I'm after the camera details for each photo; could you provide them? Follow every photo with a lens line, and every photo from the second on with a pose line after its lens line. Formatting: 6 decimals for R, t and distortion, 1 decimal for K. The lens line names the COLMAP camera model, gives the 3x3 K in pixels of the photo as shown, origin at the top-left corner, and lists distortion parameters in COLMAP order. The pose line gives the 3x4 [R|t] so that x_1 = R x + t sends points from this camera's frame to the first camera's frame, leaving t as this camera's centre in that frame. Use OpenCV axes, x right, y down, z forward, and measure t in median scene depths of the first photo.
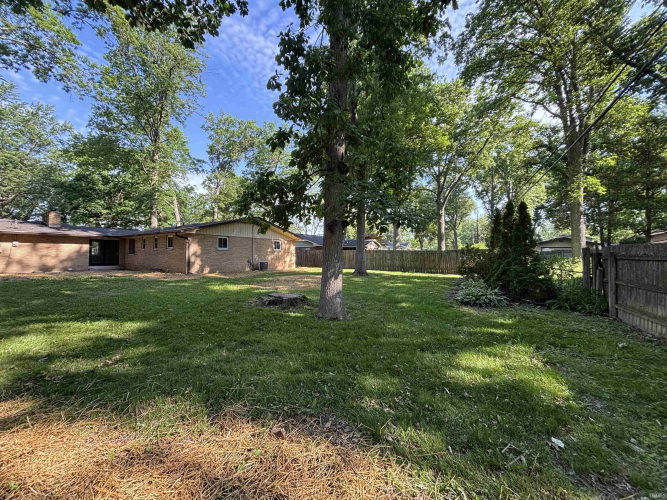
lens RADIAL K [[267.2, 0, 328.9], [0, 267.2, 247.1], [0, 0, 1]] dist [-0.002947, 0.000059]
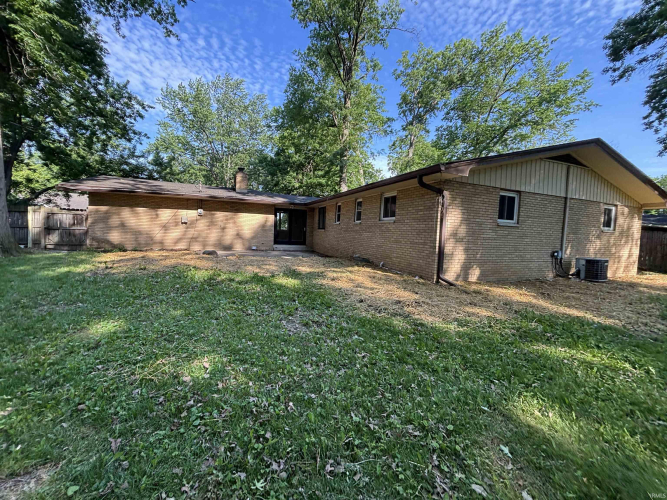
lens RADIAL K [[267.2, 0, 334.2], [0, 267.2, 249.6], [0, 0, 1]] dist [-0.002947, 0.000059]
pose [[0.837297, 0.066541, -0.542684, -0.316428], [-0.021095, 0.995759, 0.089548, 0.012998], [0.546341, -0.063530, 0.835150, 0.415914]]
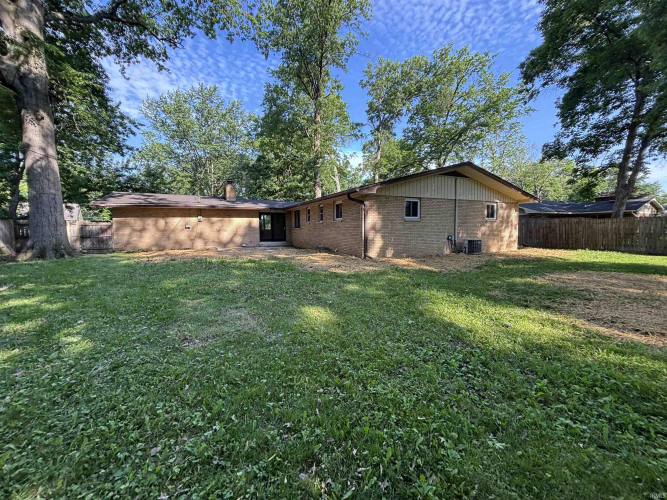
lens RADIAL K [[267.2, 0, 333.2], [0, 267.2, 248.5], [0, 0, 1]] dist [-0.002947, 0.000059]
pose [[0.864938, 0.029646, -0.501002, -0.193793], [0.023128, 0.994839, 0.098797, 0.007980], [0.501345, -0.097041, 0.859789, 0.292217]]
